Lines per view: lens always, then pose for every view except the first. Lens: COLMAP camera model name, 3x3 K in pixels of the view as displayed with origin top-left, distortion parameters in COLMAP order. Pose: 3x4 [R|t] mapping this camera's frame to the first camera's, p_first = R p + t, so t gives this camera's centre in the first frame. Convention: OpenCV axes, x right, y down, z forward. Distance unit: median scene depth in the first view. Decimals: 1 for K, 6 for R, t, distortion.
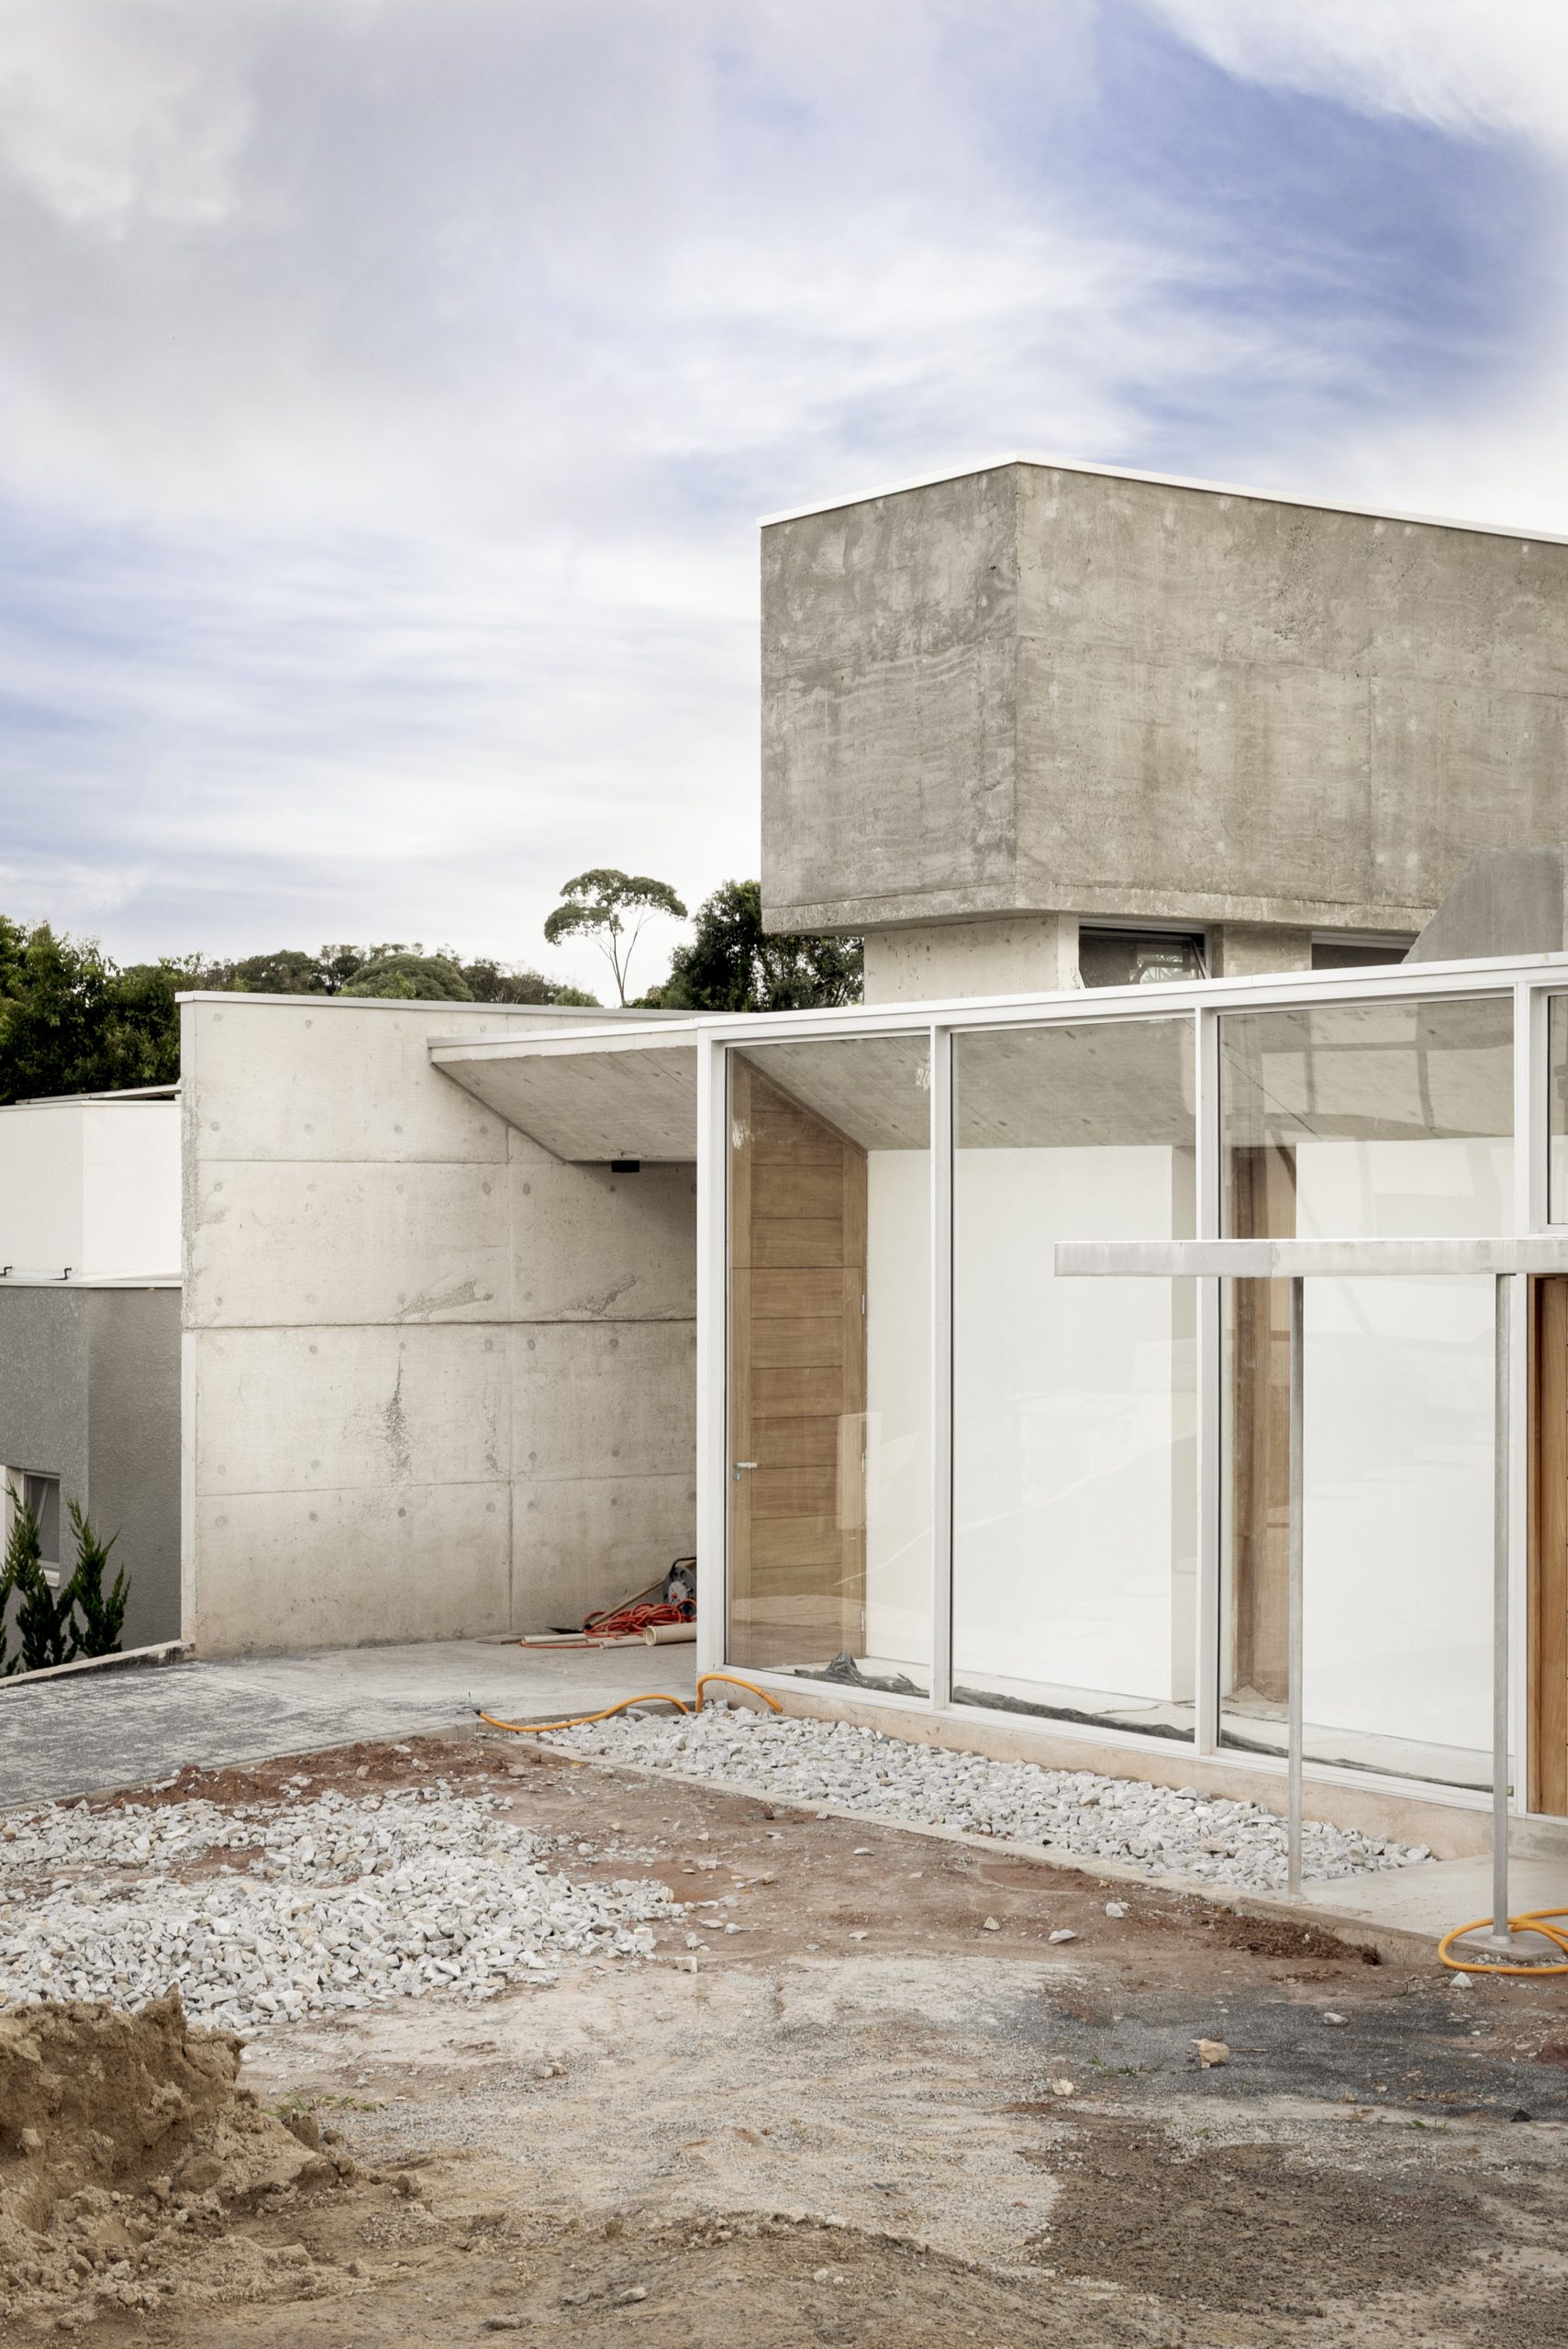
lens RADIAL K [[3809.6, 0, 788.0], [0, 3809.6, 1149.7], [0, 0, 1]] dist [0.020821, 0.000000]
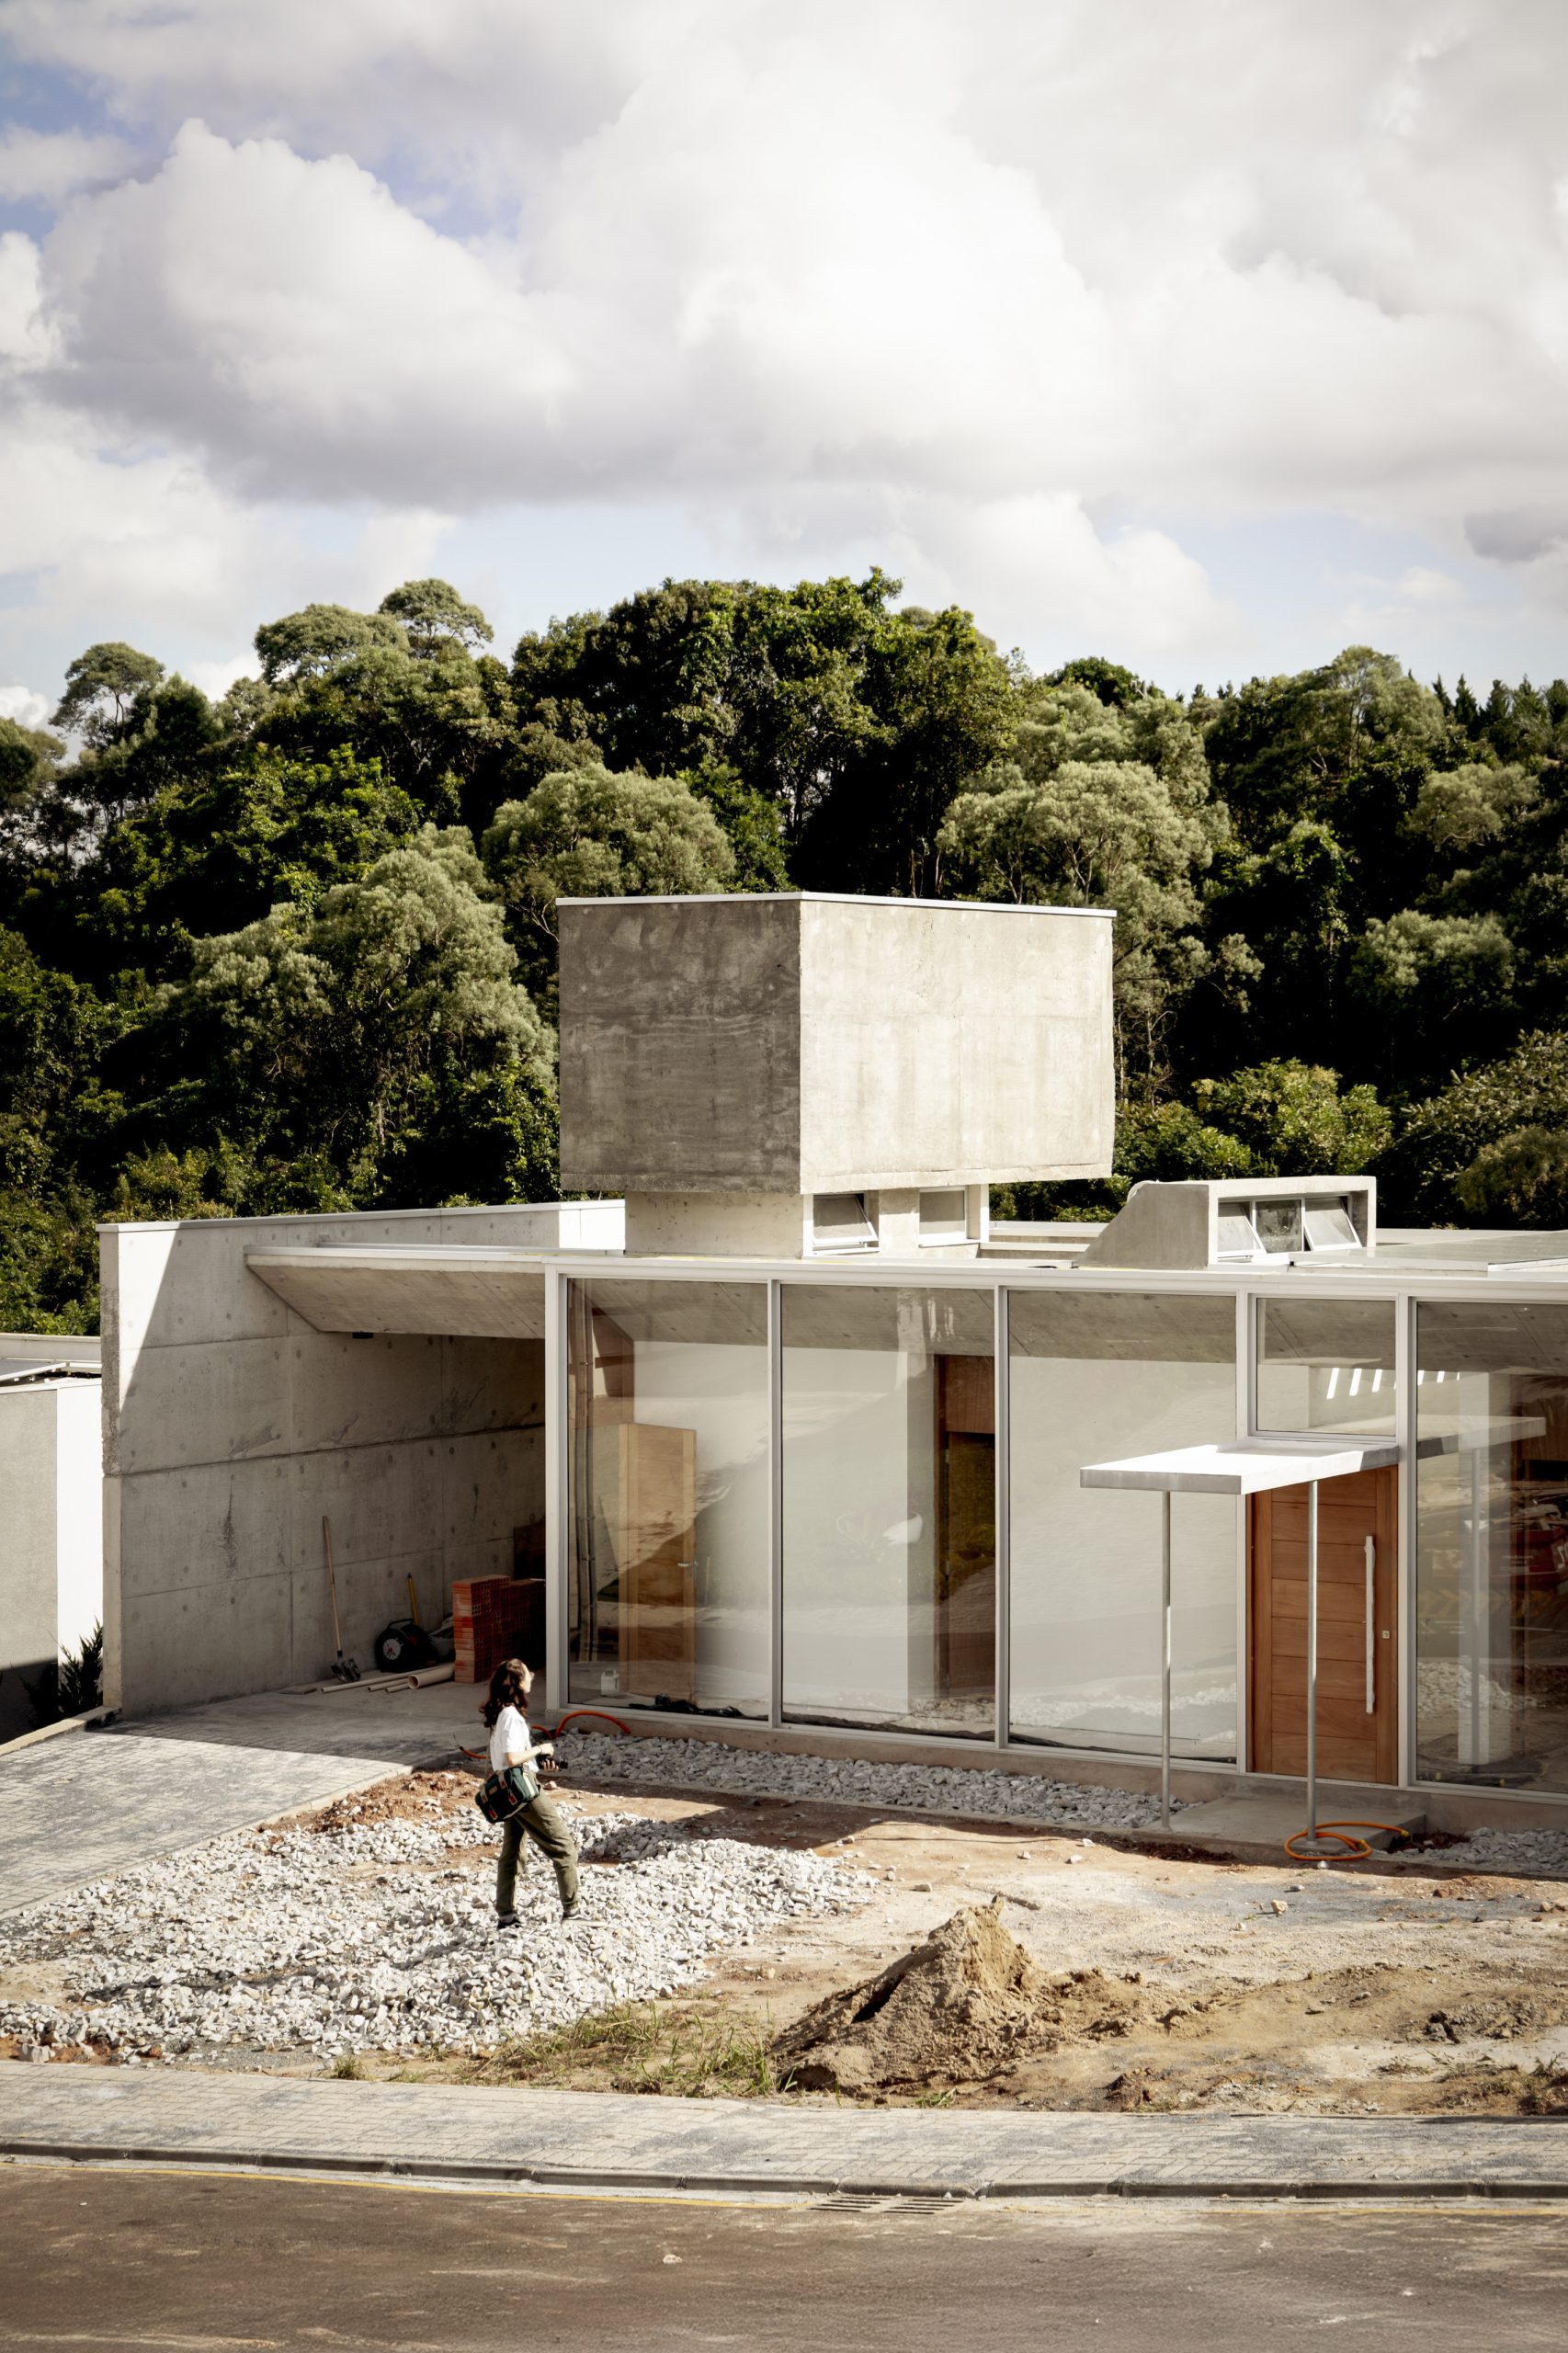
lens RADIAL K [[4466.0, 0, 865.4], [0, 4466.0, 1105.2], [0, 0, 1]] dist [0.077323, 0.000000]
pose [[0.916848, -0.003403, 0.399222, -0.586561], [-0.008198, 0.999592, 0.027348, -0.139015], [-0.399153, -0.028347, 0.916446, -0.594959]]
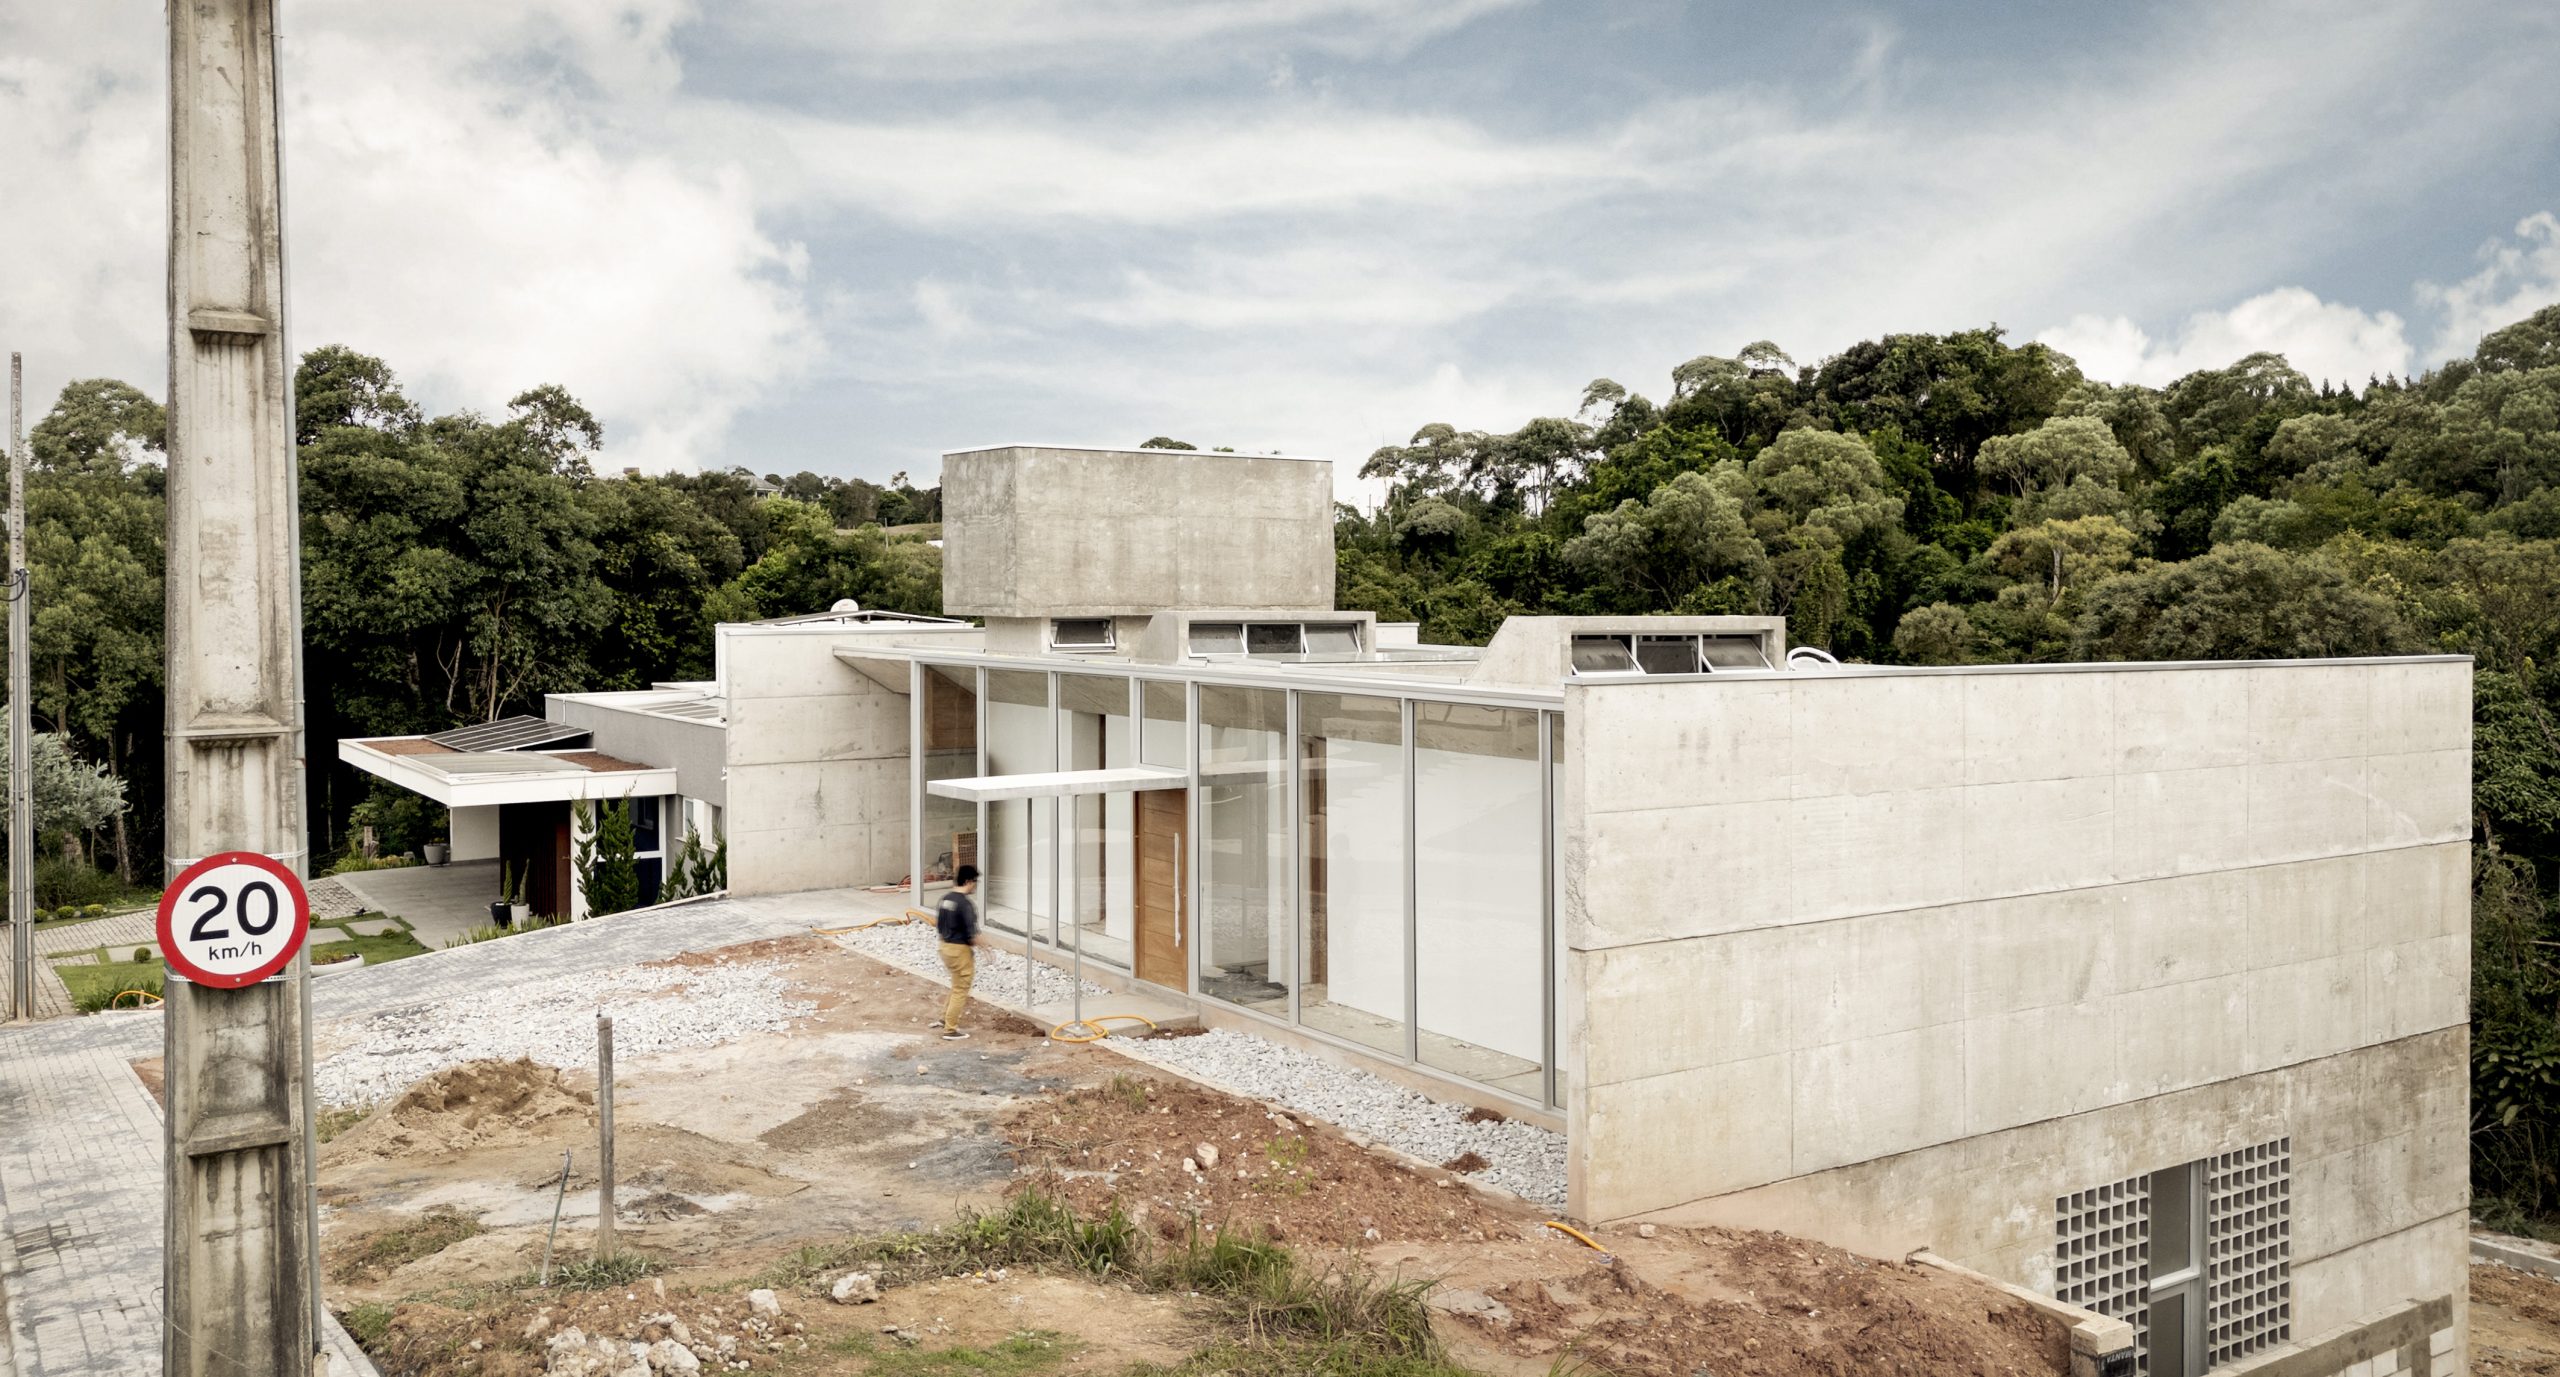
lens RADIAL K [[2028.8, 0, 1303.9], [0, 2028.8, 550.7], [0, 0, 1]] dist [0.026486, -0.029307]
pose [[0.999828, 0.001539, -0.018478, 0.265862], [-0.001509, 0.999997, 0.001664, -0.105275], [0.018480, -0.001636, 0.999828, -0.358383]]
